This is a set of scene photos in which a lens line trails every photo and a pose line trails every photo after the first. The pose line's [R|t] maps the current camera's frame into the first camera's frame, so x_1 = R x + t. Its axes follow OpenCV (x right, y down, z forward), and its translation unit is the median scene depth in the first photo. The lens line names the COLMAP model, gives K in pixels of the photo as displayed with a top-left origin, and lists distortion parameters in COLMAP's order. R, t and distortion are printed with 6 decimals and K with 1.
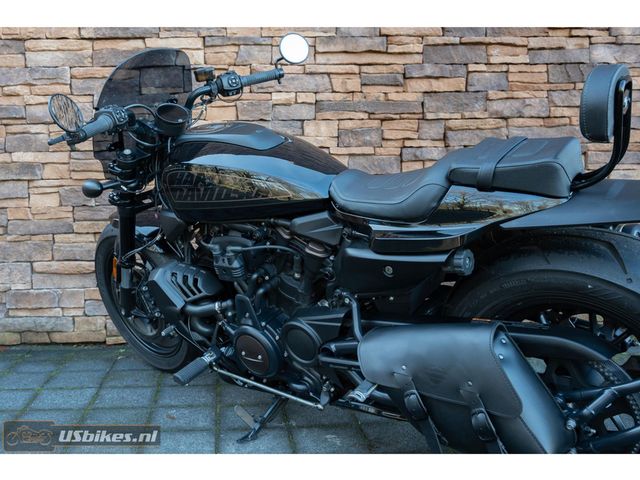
lens RADIAL K [[642.2, 0, 252.5], [0, 642.2, 224.3], [0, 0, 1]] dist [-0.087874, 0.084812]
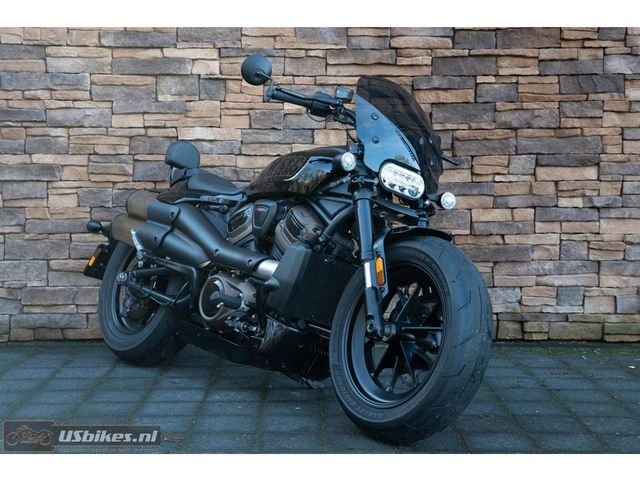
lens RADIAL K [[1052.6, 0, 319.7], [0, 1052.6, 214.1], [0, 0, 1]] dist [0.170435, 0.033971]
pose [[0.999387, 0.020932, -0.028060, 0.140354], [-0.021412, 0.999628, -0.016915, 0.004400], [0.027695, 0.017505, 0.999463, -0.715829]]
